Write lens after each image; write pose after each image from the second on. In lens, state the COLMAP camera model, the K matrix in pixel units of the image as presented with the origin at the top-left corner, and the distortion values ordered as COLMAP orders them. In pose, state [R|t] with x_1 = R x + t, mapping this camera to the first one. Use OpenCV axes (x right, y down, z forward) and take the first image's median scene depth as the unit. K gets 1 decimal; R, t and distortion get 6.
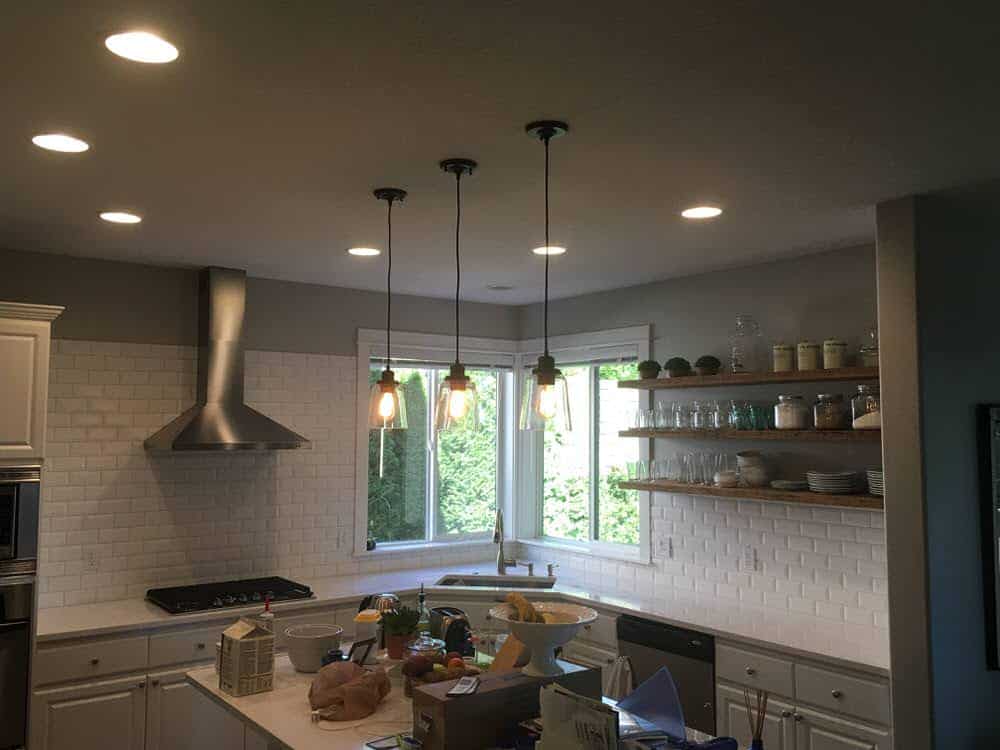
lens RADIAL K [[877.3, 0, 499.4], [0, 877.3, 371.9], [0, 0, 1]] dist [0.063601, -0.068326]
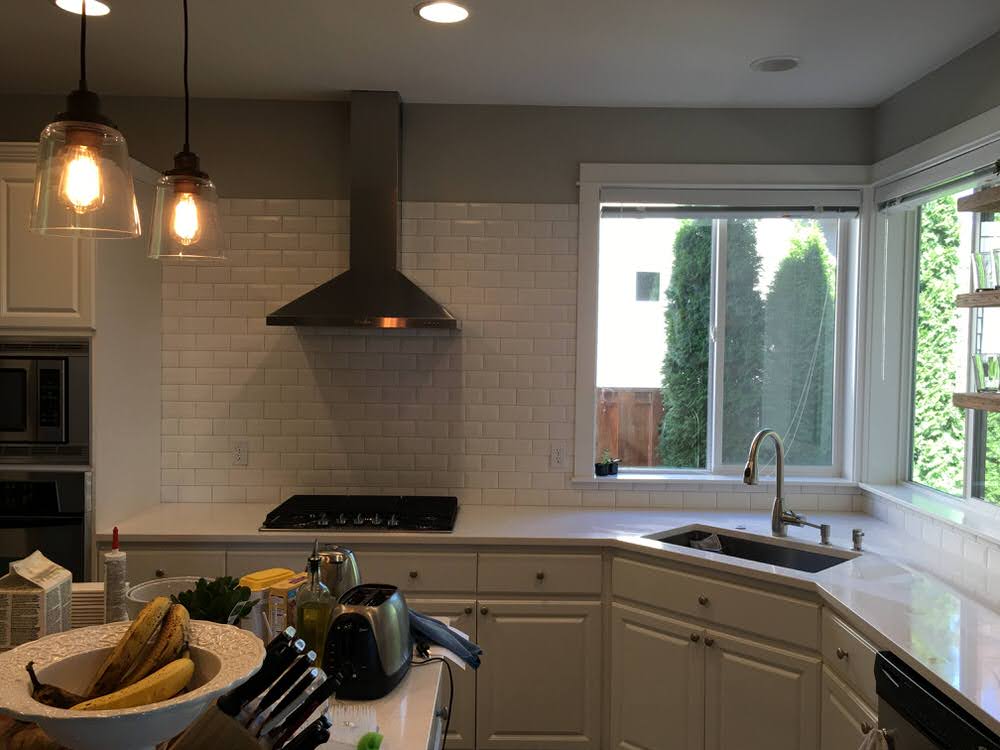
lens RADIAL K [[877.3, 0, 498.6], [0, 877.3, 365.9], [0, 0, 1]] dist [0.063601, -0.068326]
pose [[0.806358, 0.024394, -0.590925, 0.229791], [0.028903, 0.996330, 0.080569, 0.059310], [0.590722, -0.082047, 0.802693, 0.426544]]
